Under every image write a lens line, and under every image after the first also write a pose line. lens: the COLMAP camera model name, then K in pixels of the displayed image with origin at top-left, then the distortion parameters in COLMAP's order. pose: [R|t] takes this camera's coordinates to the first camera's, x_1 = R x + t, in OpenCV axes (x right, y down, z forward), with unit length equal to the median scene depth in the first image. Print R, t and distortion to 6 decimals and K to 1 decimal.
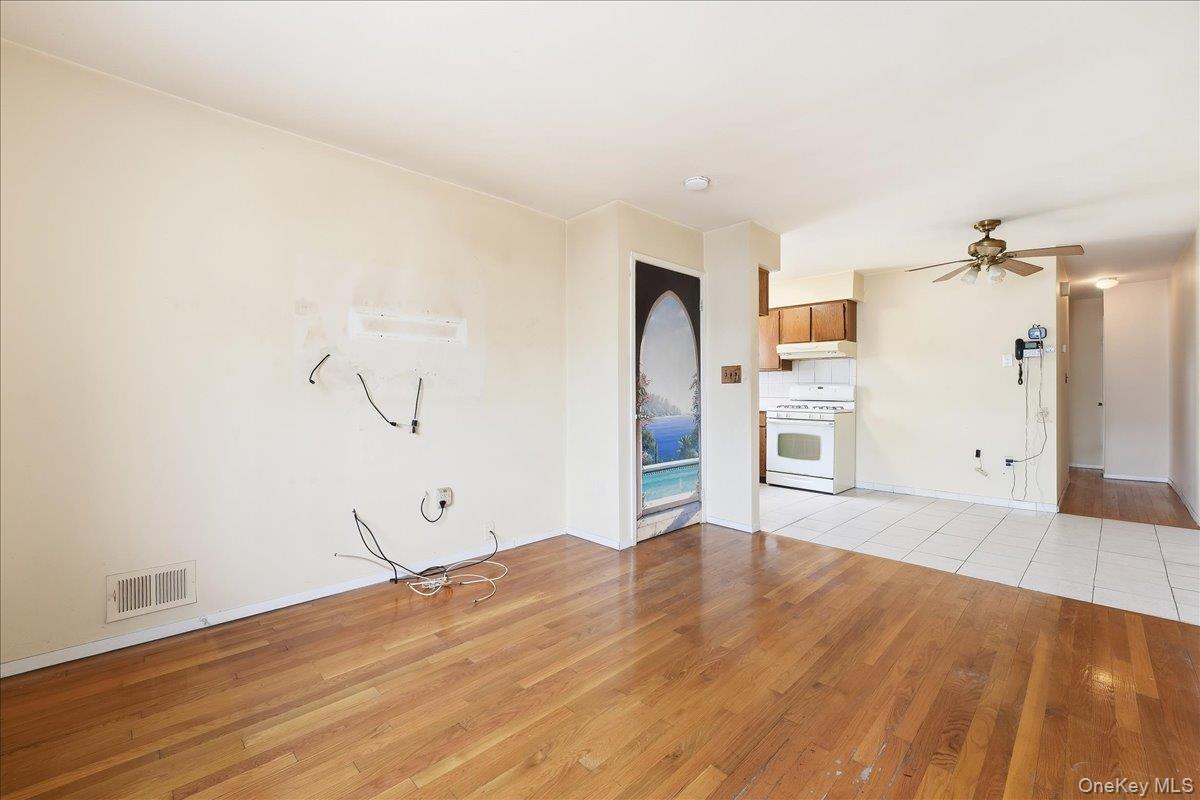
lens RADIAL K [[490.5, 0, 599.4], [0, 490.5, 392.1], [0, 0, 1]] dist [-0.021122, -0.000037]
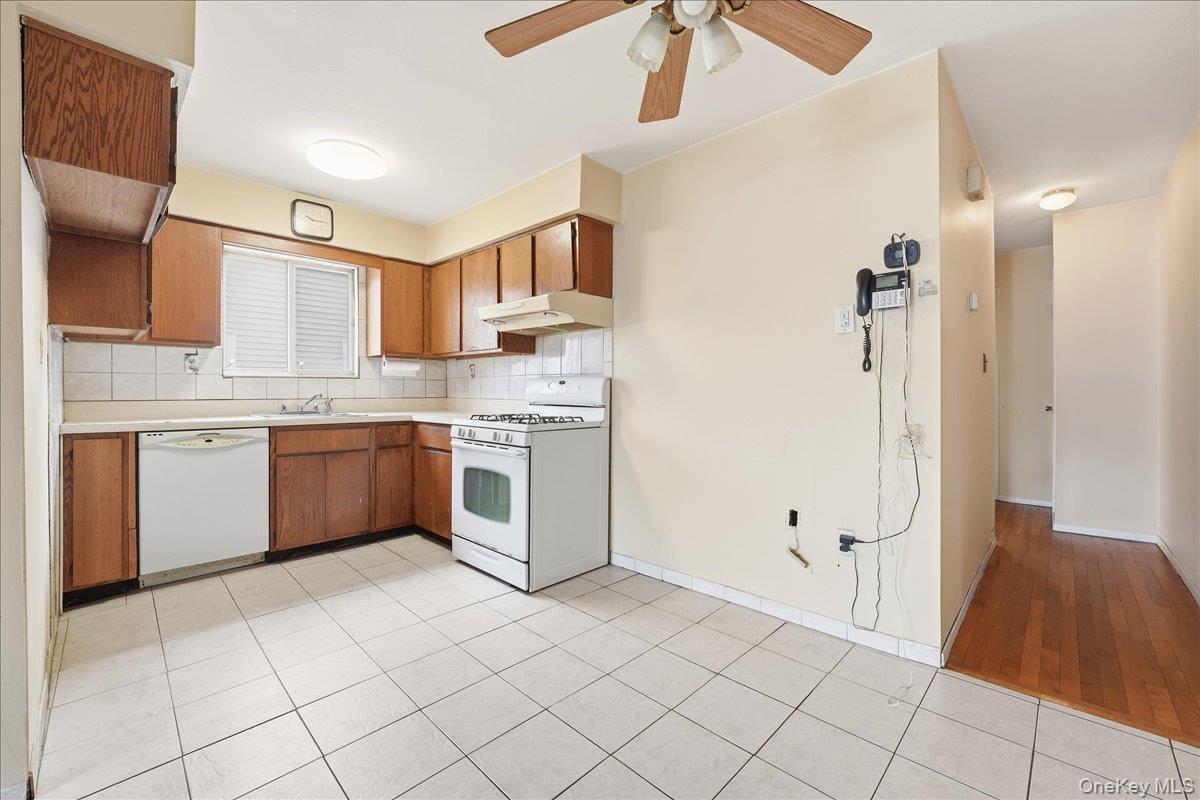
lens RADIAL K [[490.5, 0, 599.4], [0, 490.5, 392.1], [0, 0, 1]] dist [-0.021122, -0.000037]
pose [[0.998923, -0.002689, 0.046330, 0.608906], [0.002547, 0.999992, 0.003138, 0.001403], [-0.046338, -0.003016, 0.998921, 0.566263]]
